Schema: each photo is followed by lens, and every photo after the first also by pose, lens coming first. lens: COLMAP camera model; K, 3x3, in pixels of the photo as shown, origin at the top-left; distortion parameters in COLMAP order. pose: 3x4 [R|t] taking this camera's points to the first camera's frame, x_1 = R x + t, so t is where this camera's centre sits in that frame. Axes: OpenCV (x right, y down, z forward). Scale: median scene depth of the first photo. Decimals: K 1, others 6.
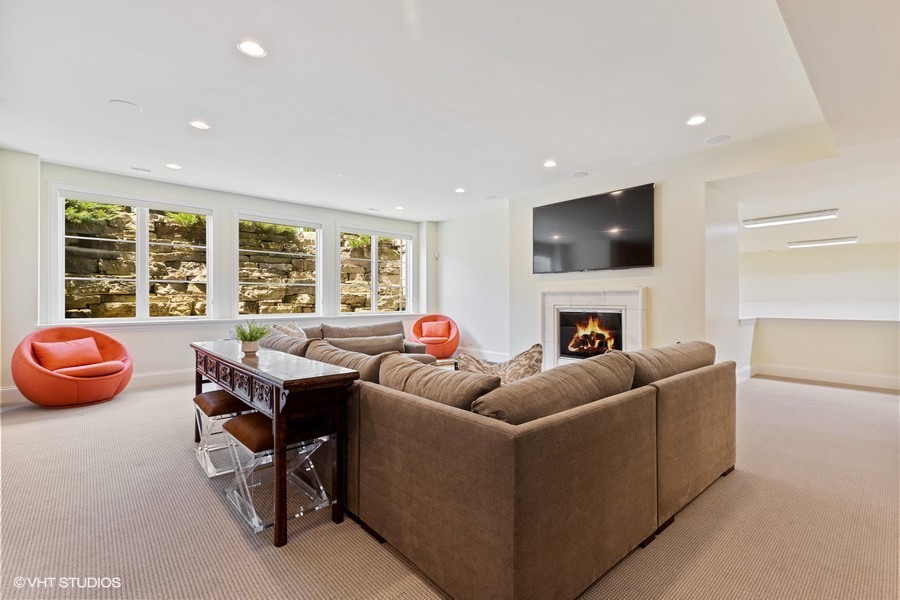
lens RADIAL K [[410.6, 0, 448.7], [0, 410.6, 301.0], [0, 0, 1]] dist [0.005193, -0.000412]
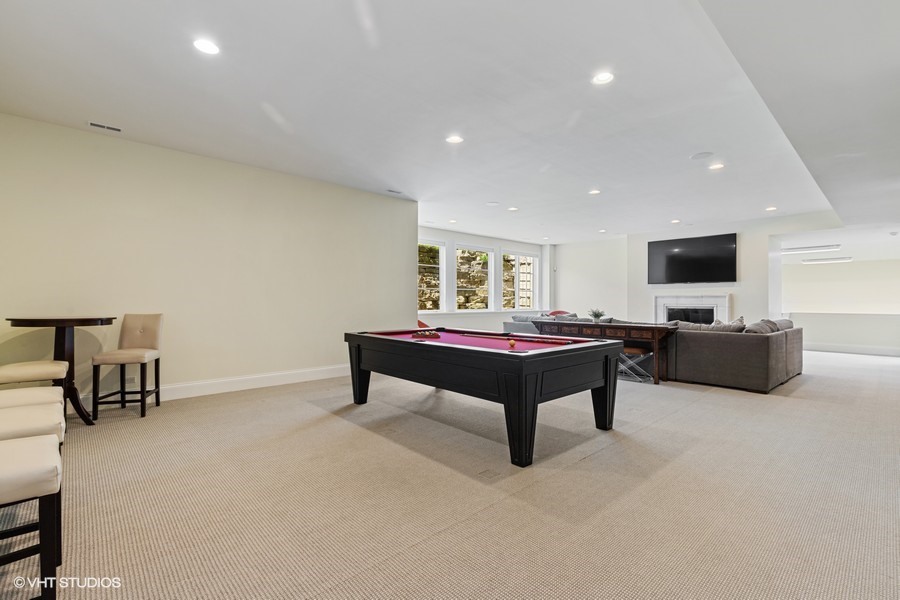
lens RADIAL K [[410.6, 0, 451.4], [0, 410.6, 301.2], [0, 0, 1]] dist [0.005193, -0.000412]
pose [[0.999914, 0.004660, 0.012230, -0.526206], [-0.004640, 0.999988, -0.001698, 0.004710], [-0.012238, 0.001641, 0.999924, -0.522454]]
